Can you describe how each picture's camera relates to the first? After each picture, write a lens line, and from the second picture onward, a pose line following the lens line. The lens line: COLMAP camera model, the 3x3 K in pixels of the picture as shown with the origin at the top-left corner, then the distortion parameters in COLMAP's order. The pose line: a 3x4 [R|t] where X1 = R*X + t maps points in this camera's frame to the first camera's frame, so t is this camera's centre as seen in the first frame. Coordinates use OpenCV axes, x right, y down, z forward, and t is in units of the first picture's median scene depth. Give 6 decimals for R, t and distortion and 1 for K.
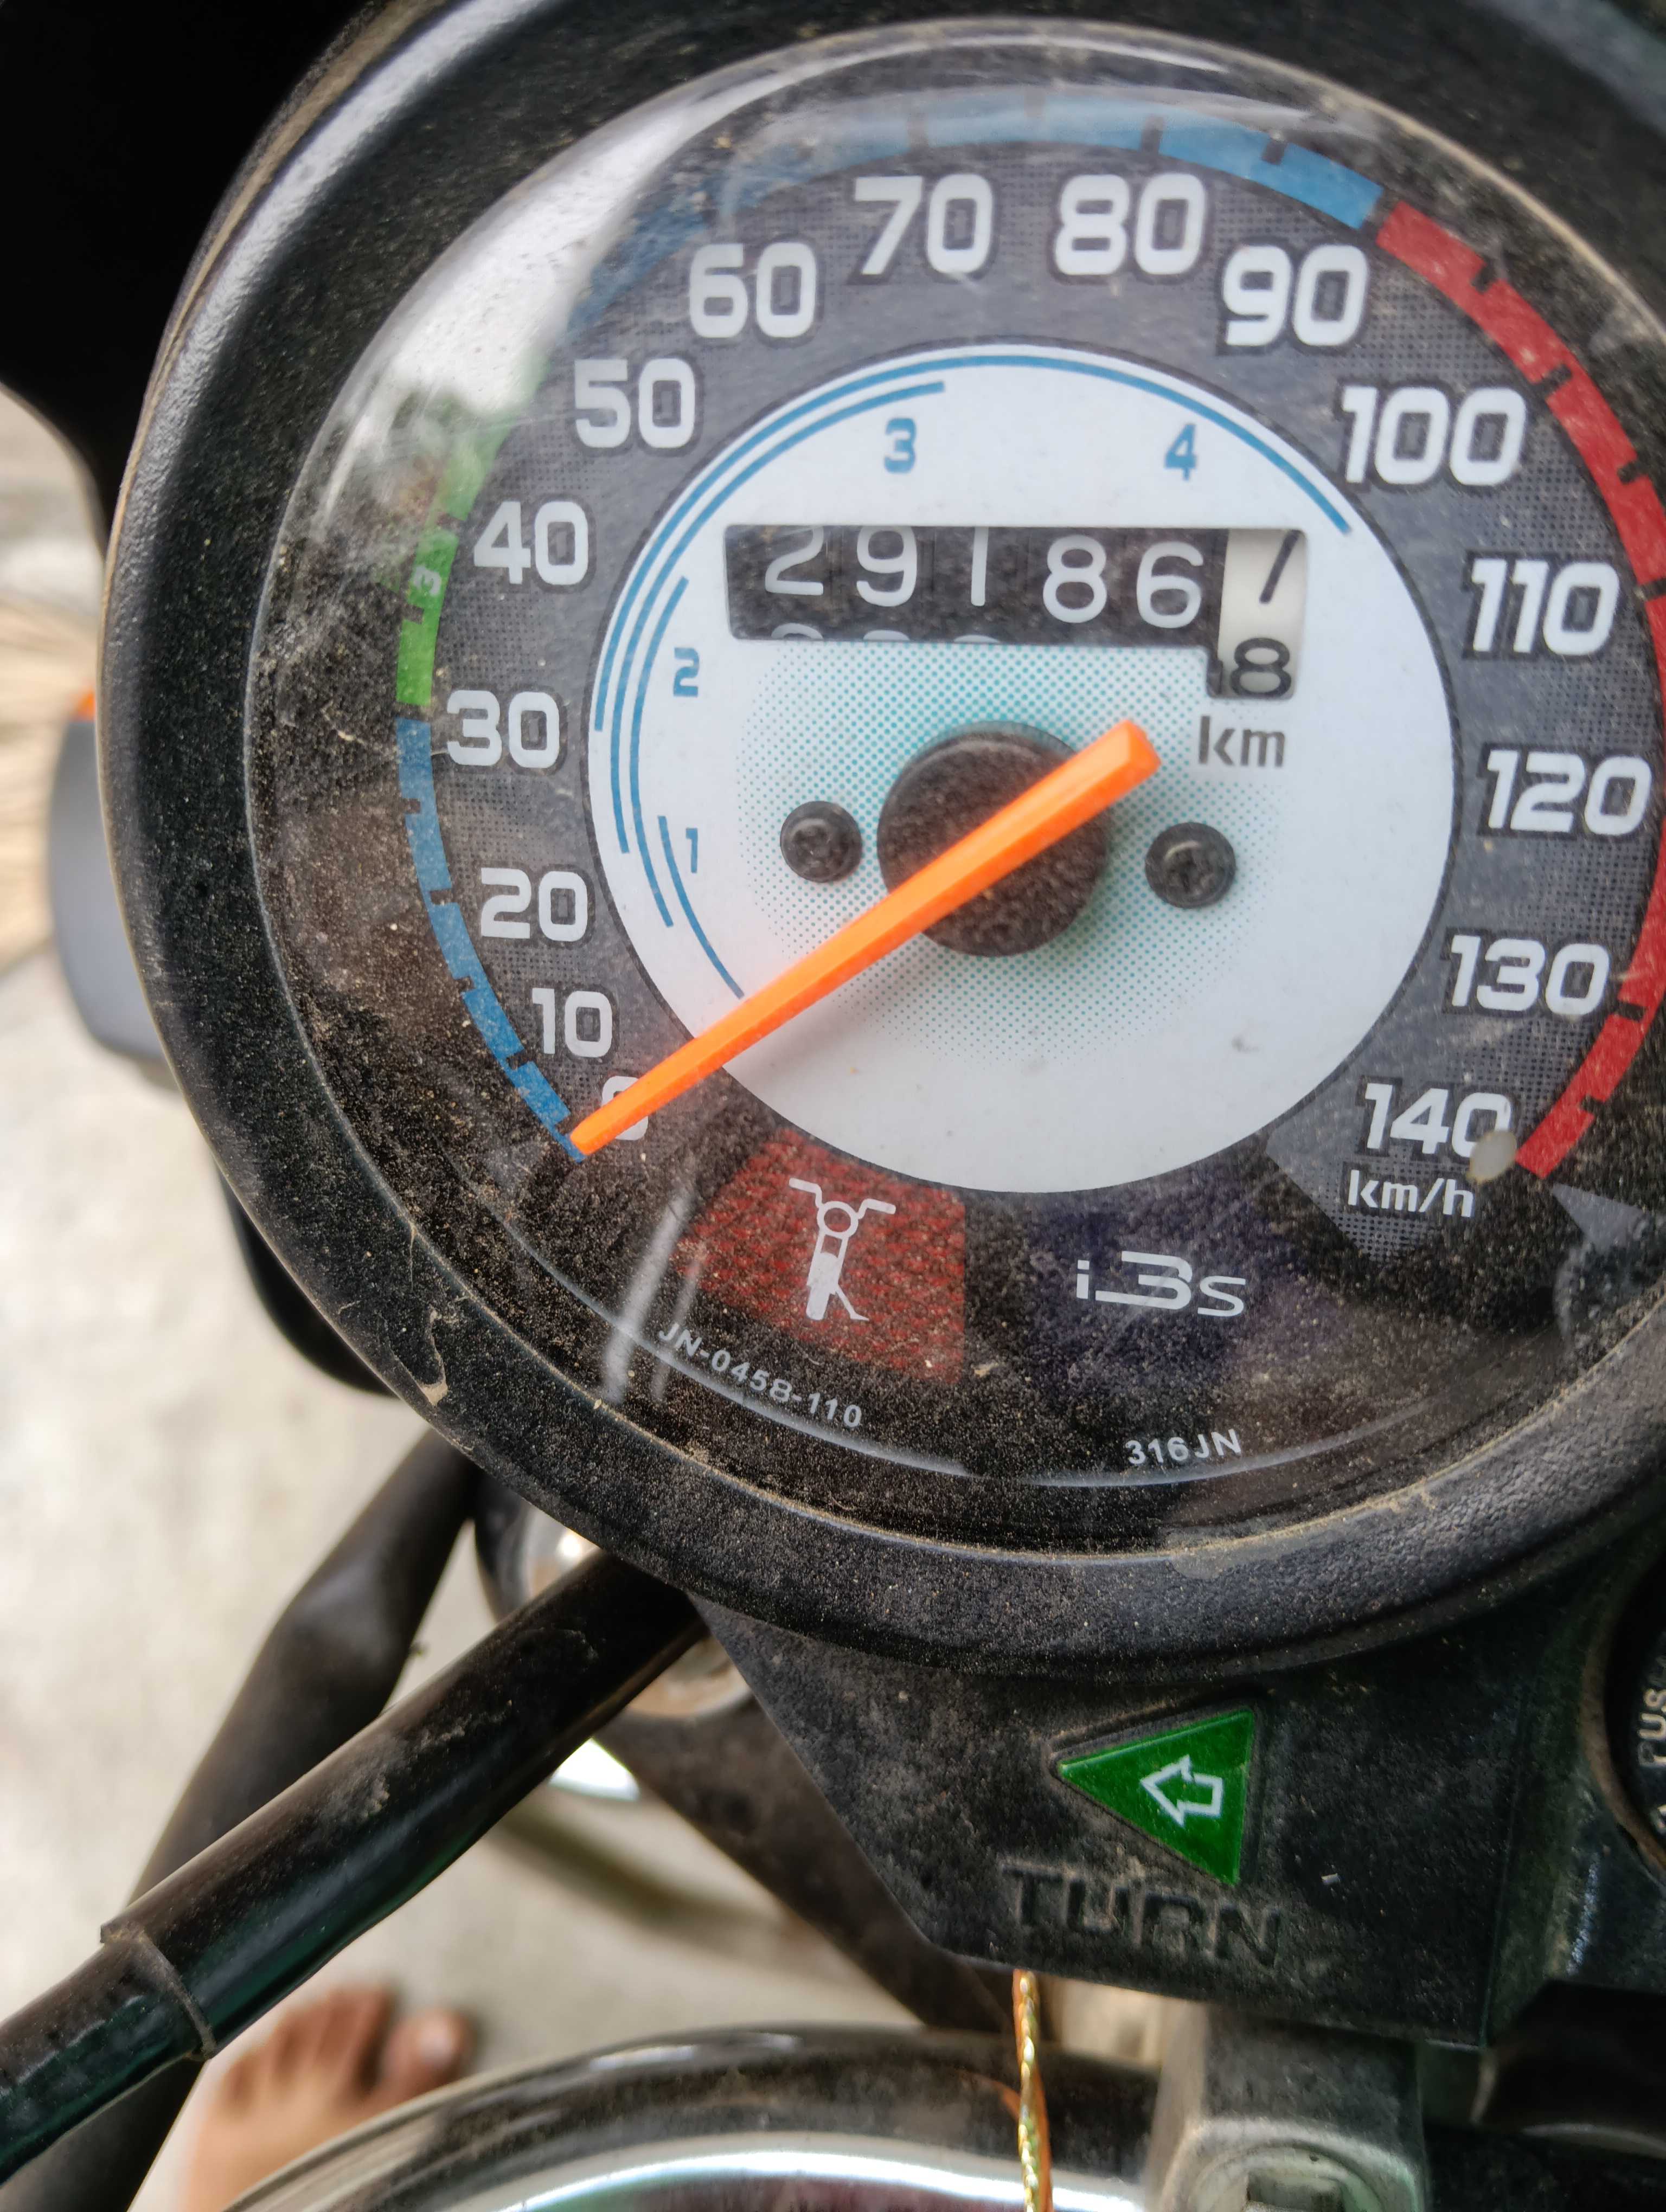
lens RADIAL K [[1867.8, 0, 825.7], [0, 1867.8, 1090.6], [0, 0, 1]] dist [0.159282, -0.581925]
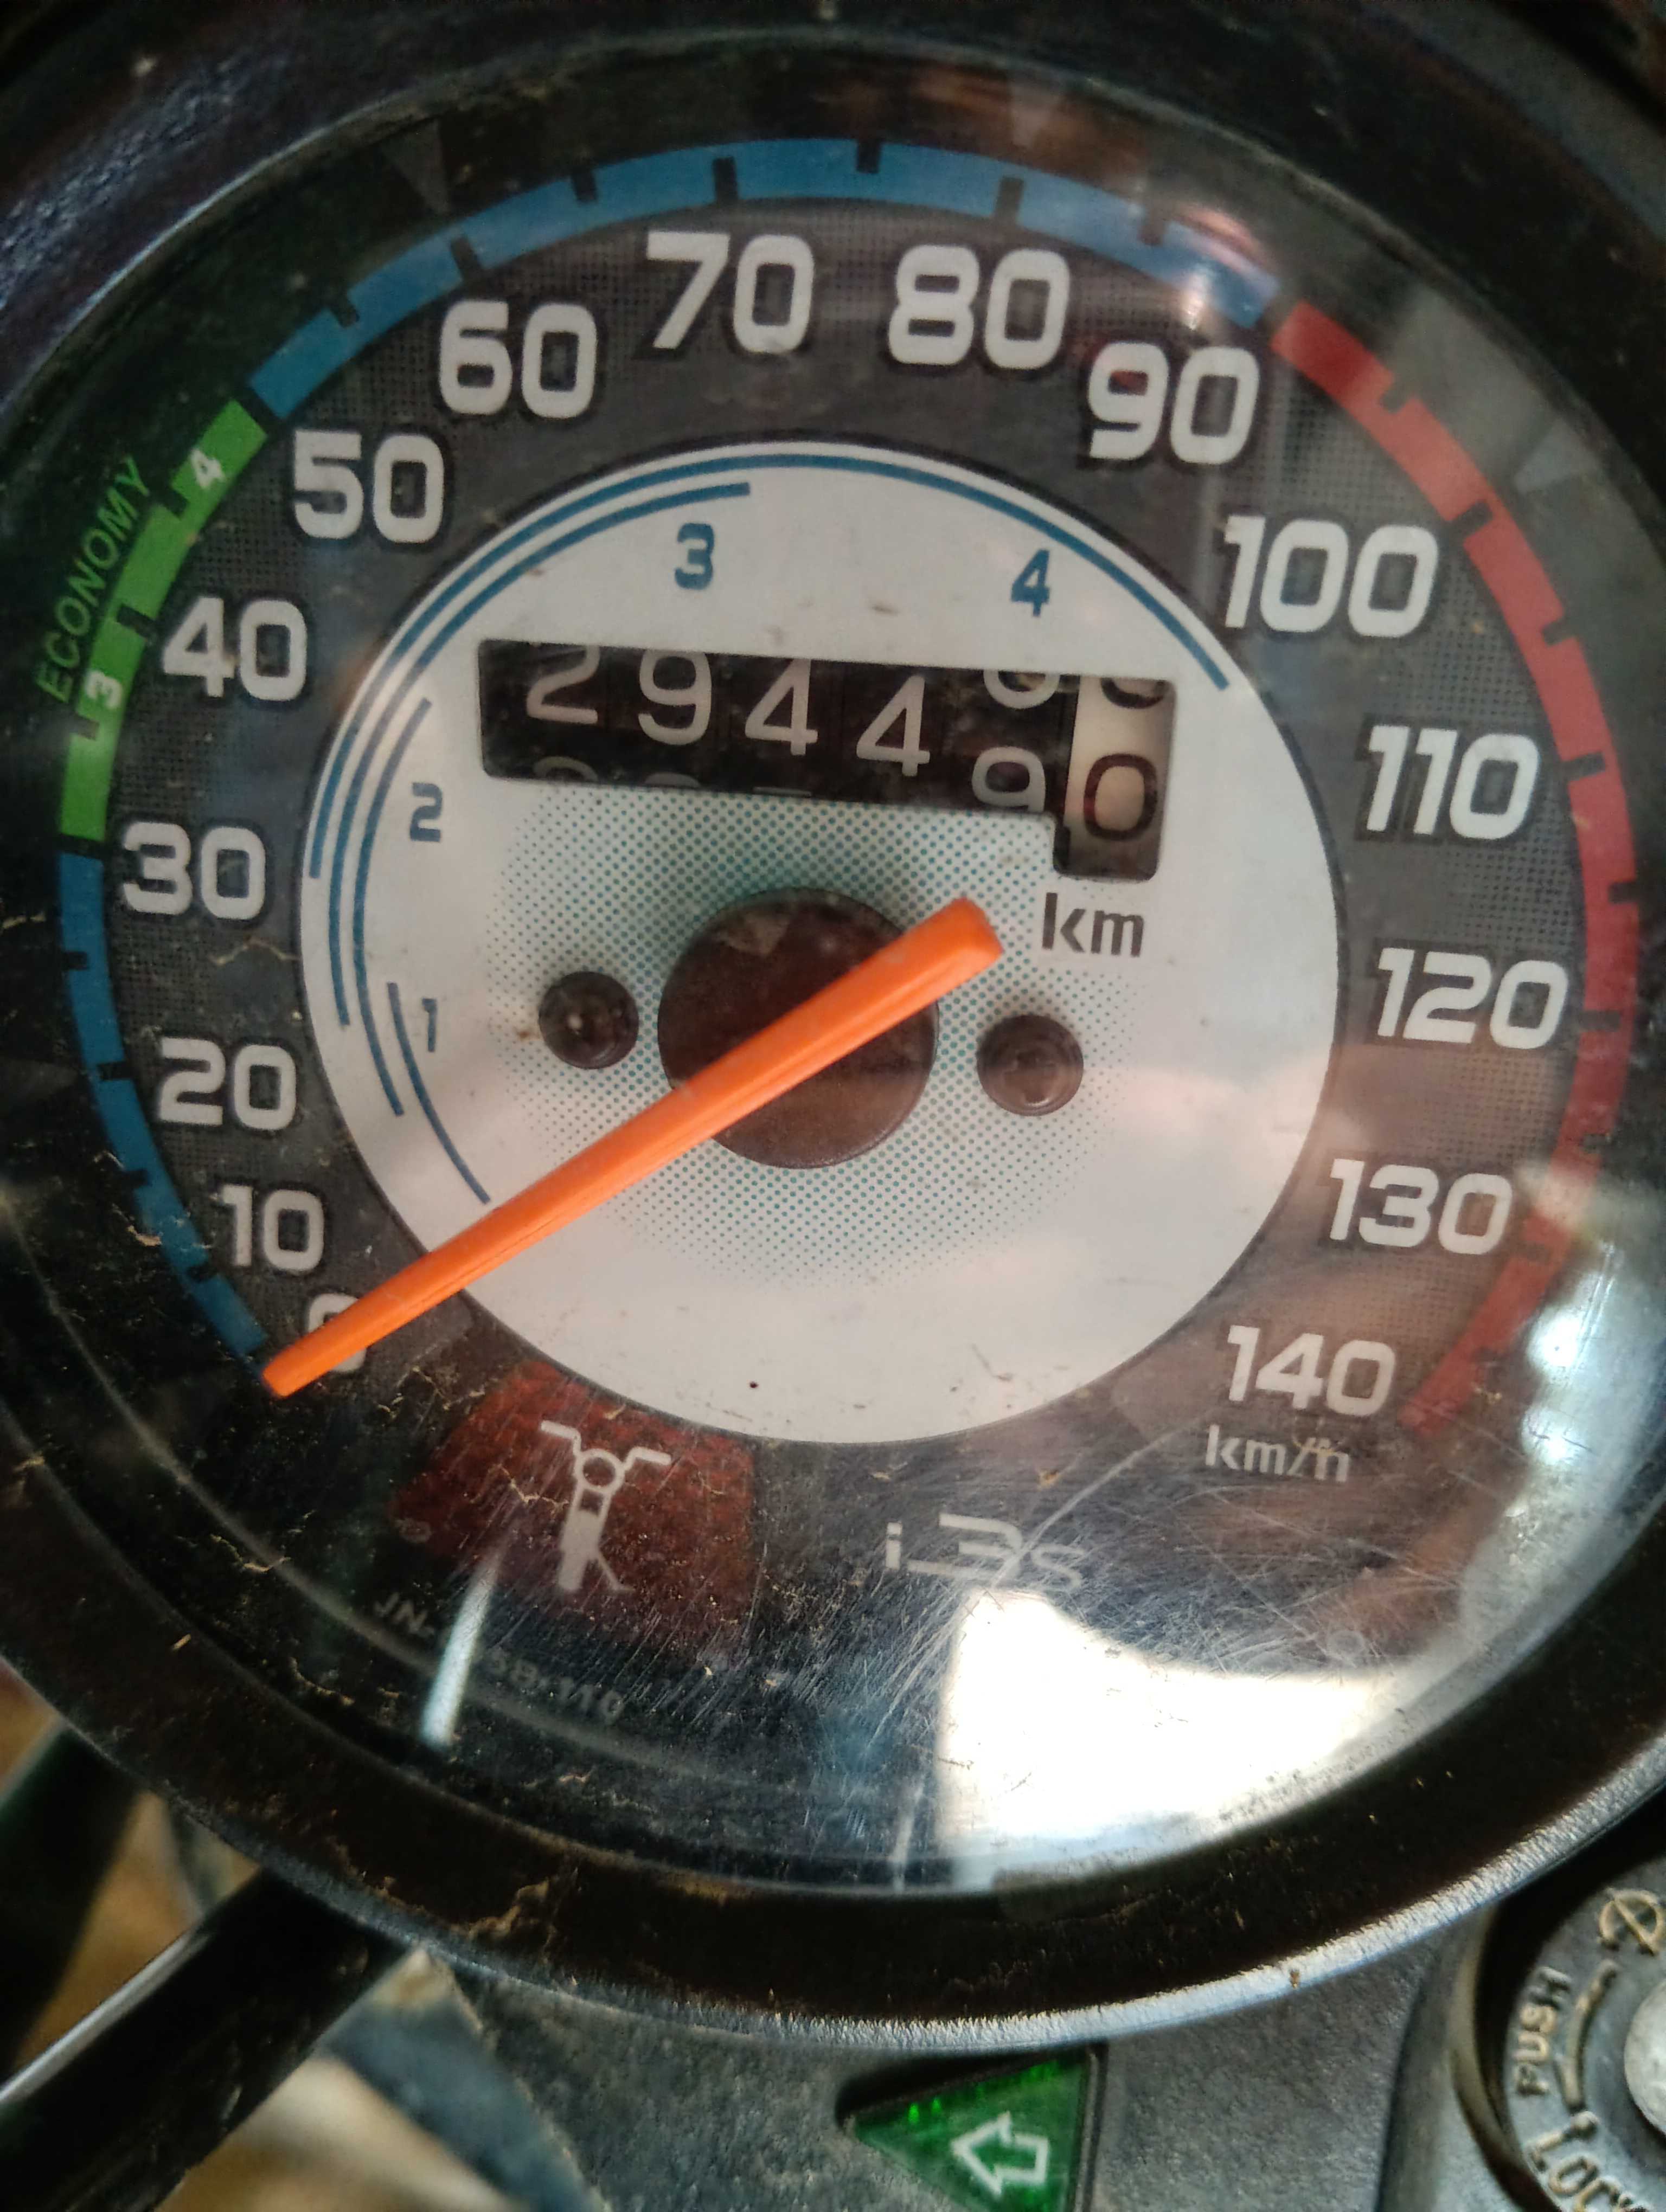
lens RADIAL K [[1915.0, 0, 827.4], [0, 1915.0, 1093.9], [0, 0, 1]] dist [0.129298, -0.484530]
pose [[0.992536, 0.022297, 0.119895, 0.001046], [-0.015359, 0.998170, -0.058483, -0.054231], [-0.120979, 0.056205, 0.991063, 0.157178]]
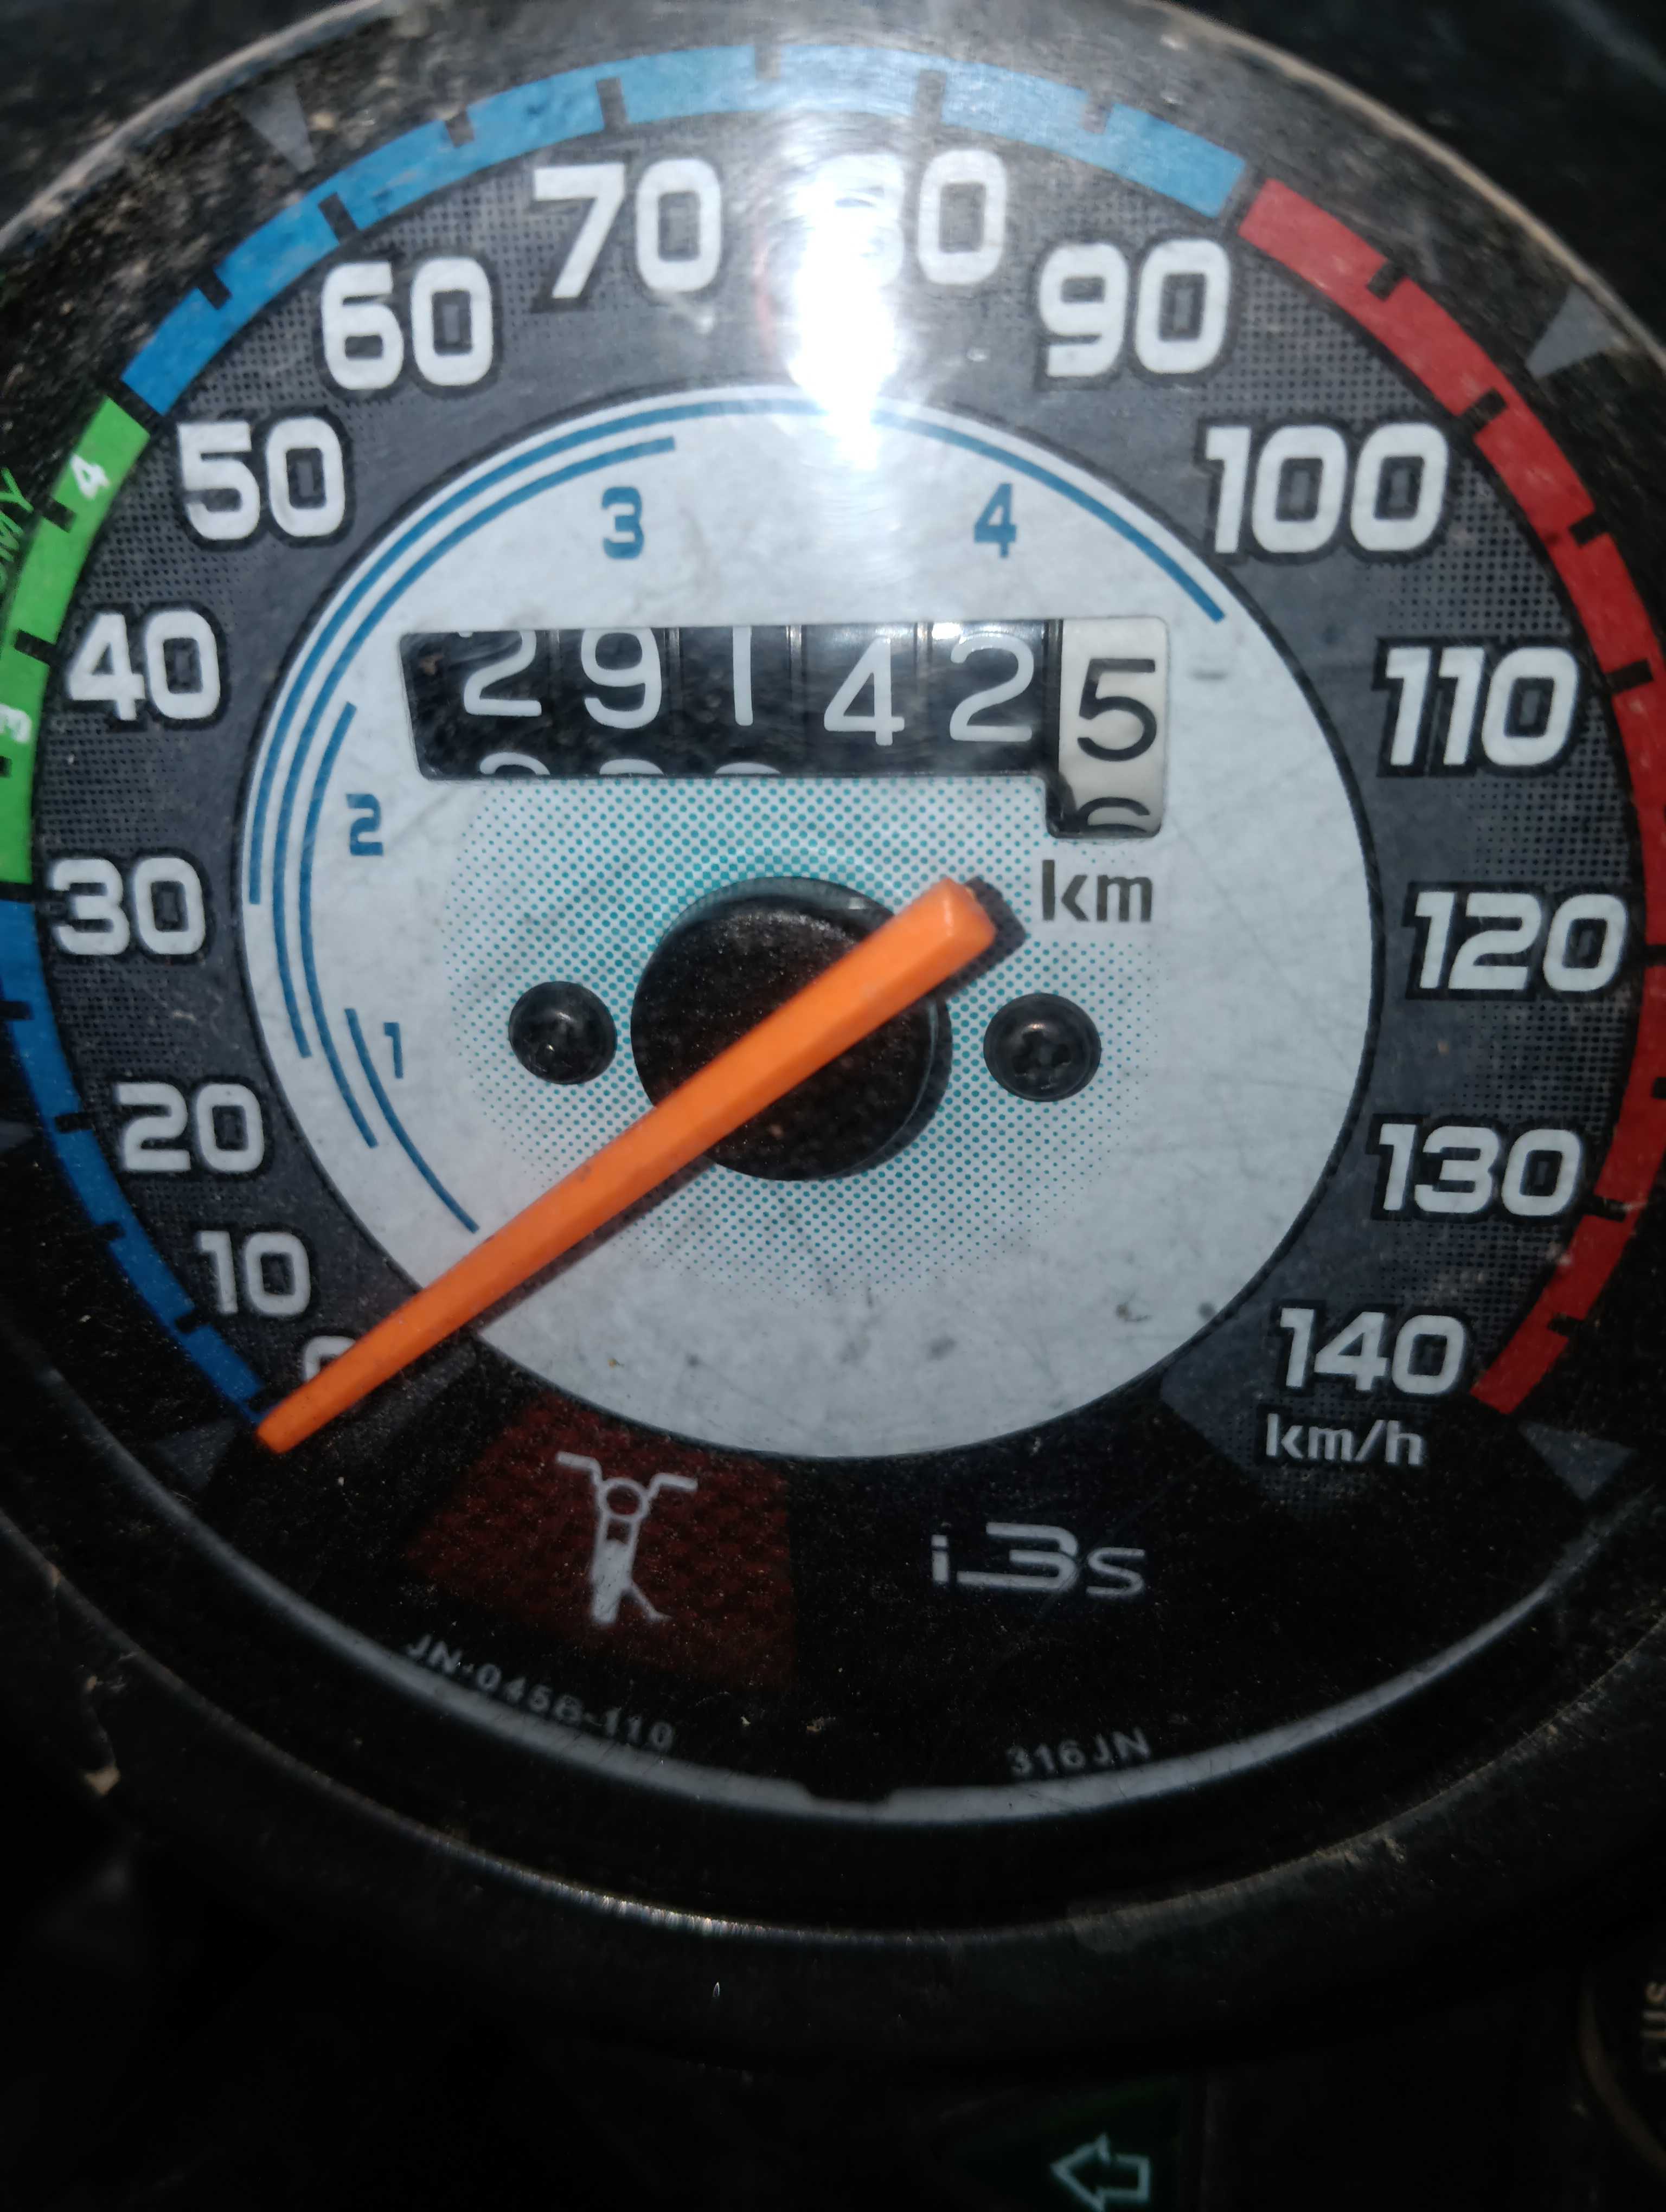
lens RADIAL K [[1922.8, 0, 839.2], [0, 1922.8, 1091.5], [0, 0, 1]] dist [0.123990, -0.510755]
pose [[0.994865, -0.060630, 0.081040, 0.045388], [0.061450, 0.998081, -0.007654, -0.098499], [-0.080421, 0.012595, 0.996681, 0.215602]]
